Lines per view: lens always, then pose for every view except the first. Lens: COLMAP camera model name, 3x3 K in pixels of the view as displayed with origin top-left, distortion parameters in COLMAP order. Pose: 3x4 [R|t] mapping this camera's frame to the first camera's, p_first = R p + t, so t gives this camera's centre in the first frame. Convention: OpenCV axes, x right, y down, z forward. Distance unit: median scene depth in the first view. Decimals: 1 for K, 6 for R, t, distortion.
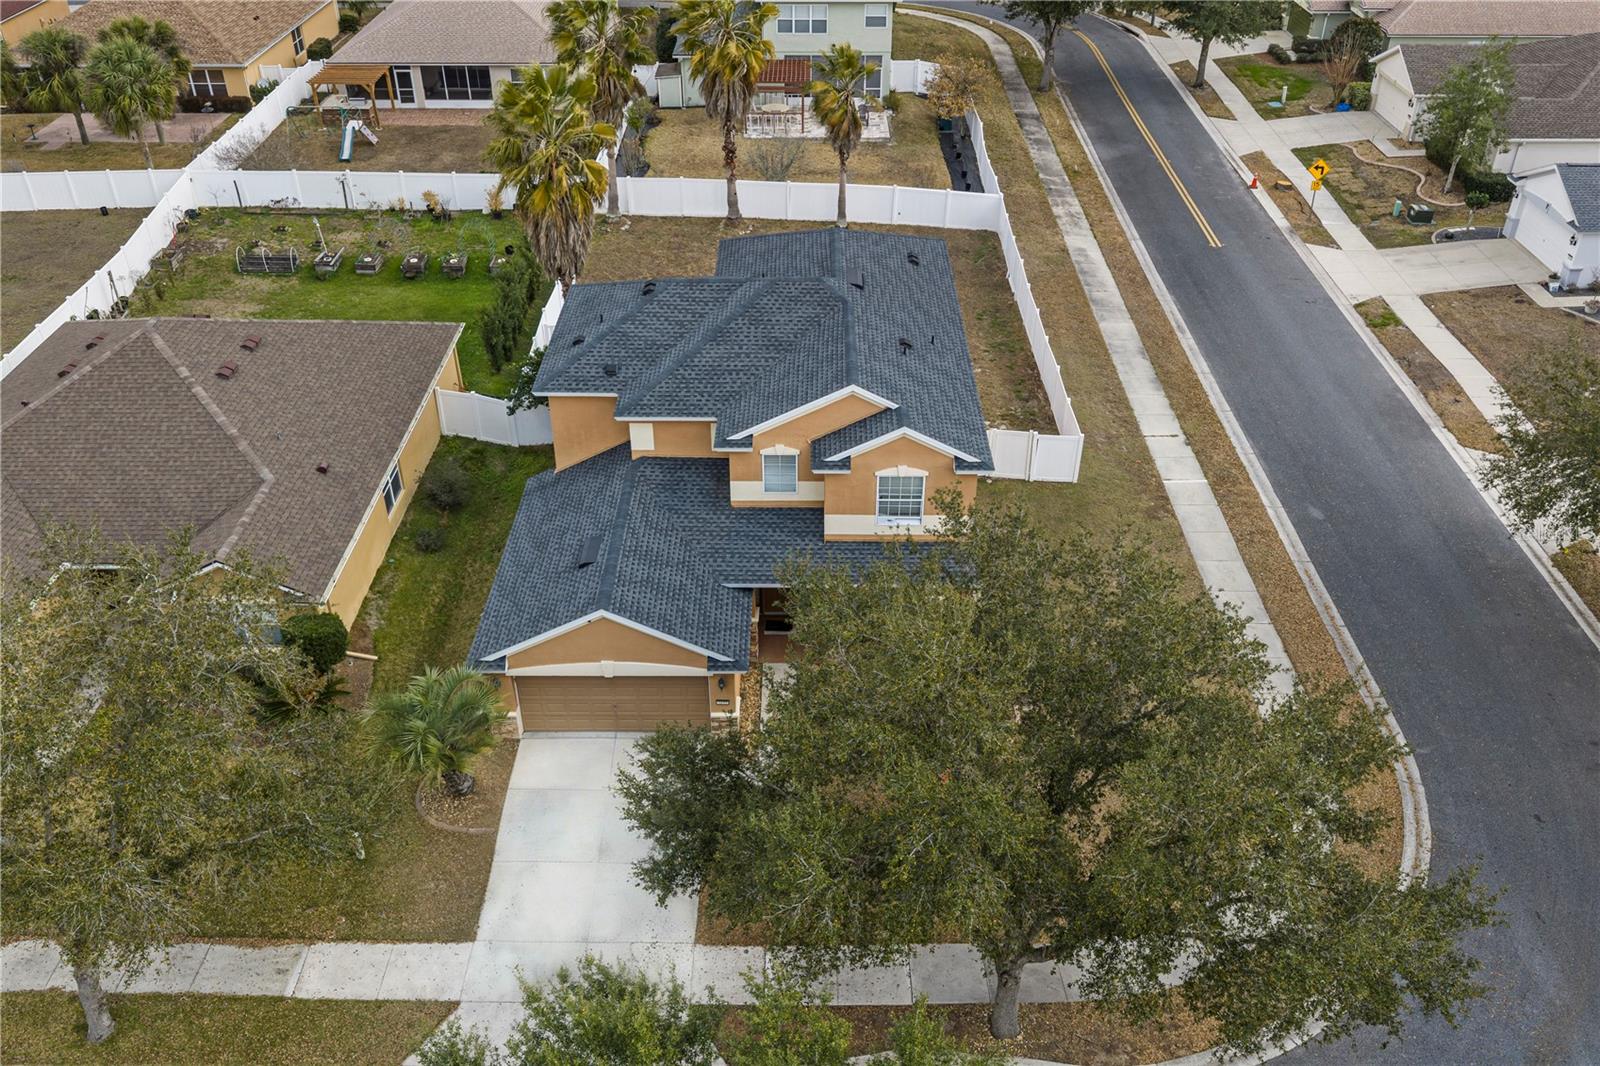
lens RADIAL K [[1323.5, 0, 802.9], [0, 1323.5, 538.9], [0, 0, 1]] dist [0.007149, -0.023301]
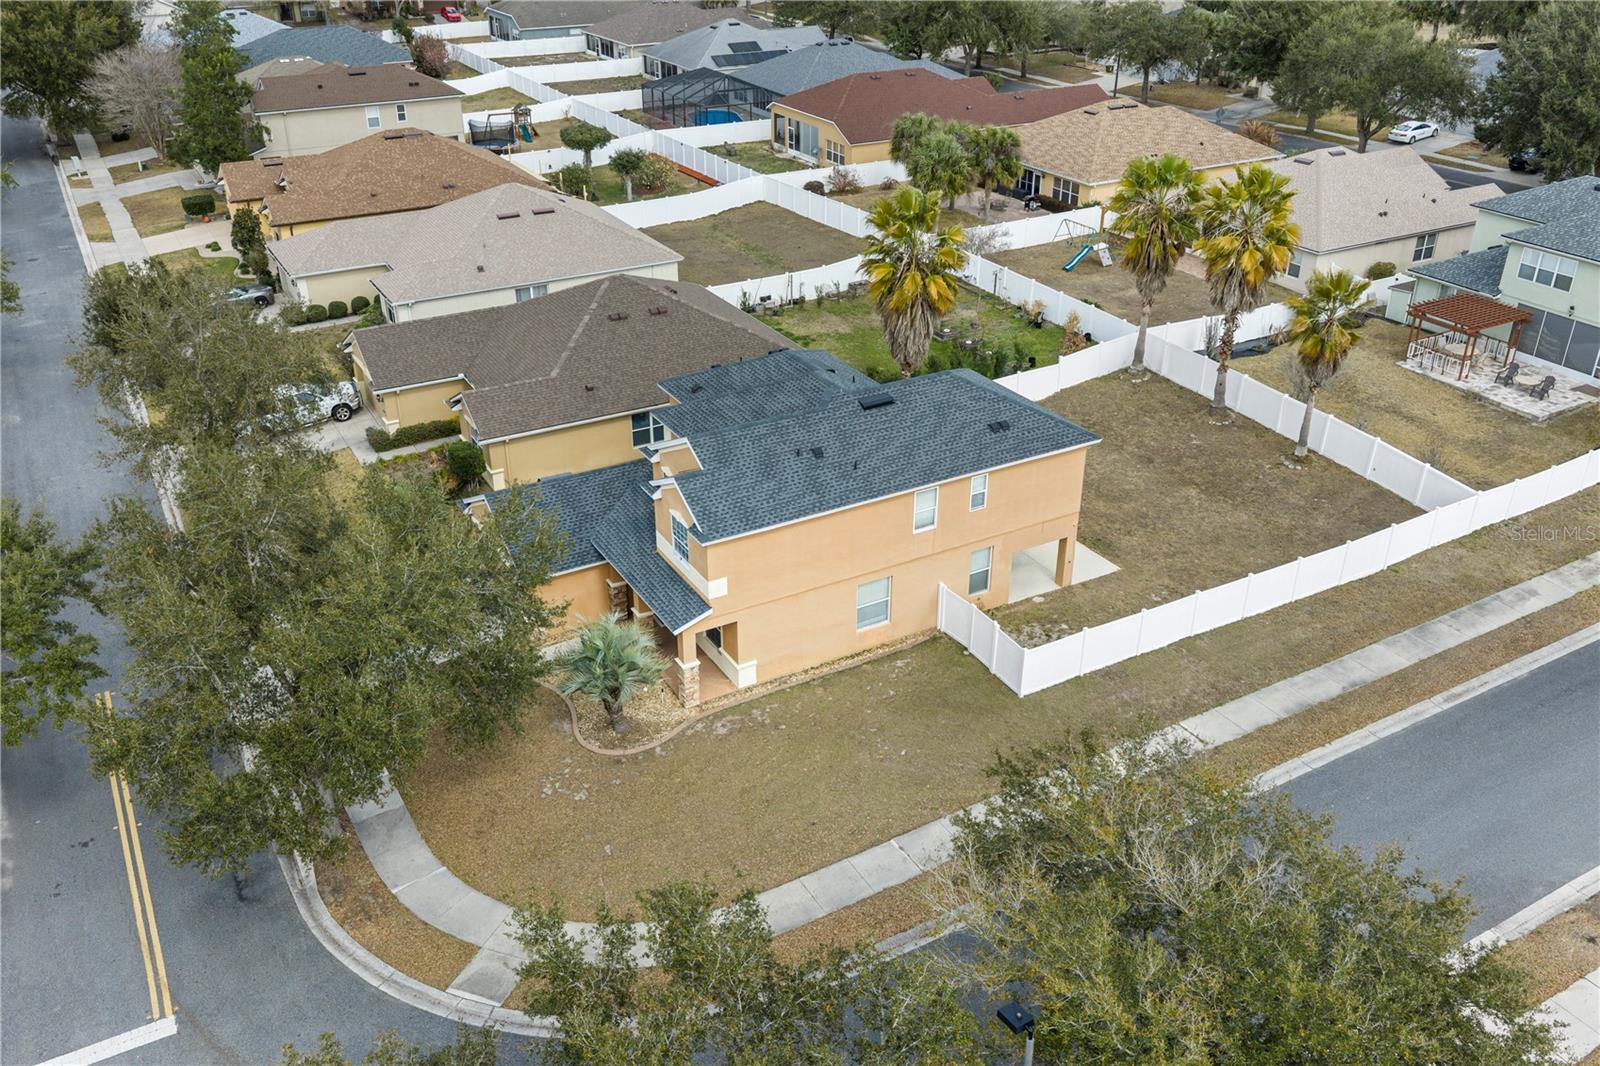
lens RADIAL K [[1323.5, 0, 800.5], [0, 1323.5, 528.6], [0, 0, 1]] dist [0.007149, -0.023301]
pose [[0.500134, 0.405749, -0.765006, 0.630994], [-0.491259, 0.860456, 0.135206, -0.155259], [0.713114, 0.308194, 0.629671, 0.192662]]
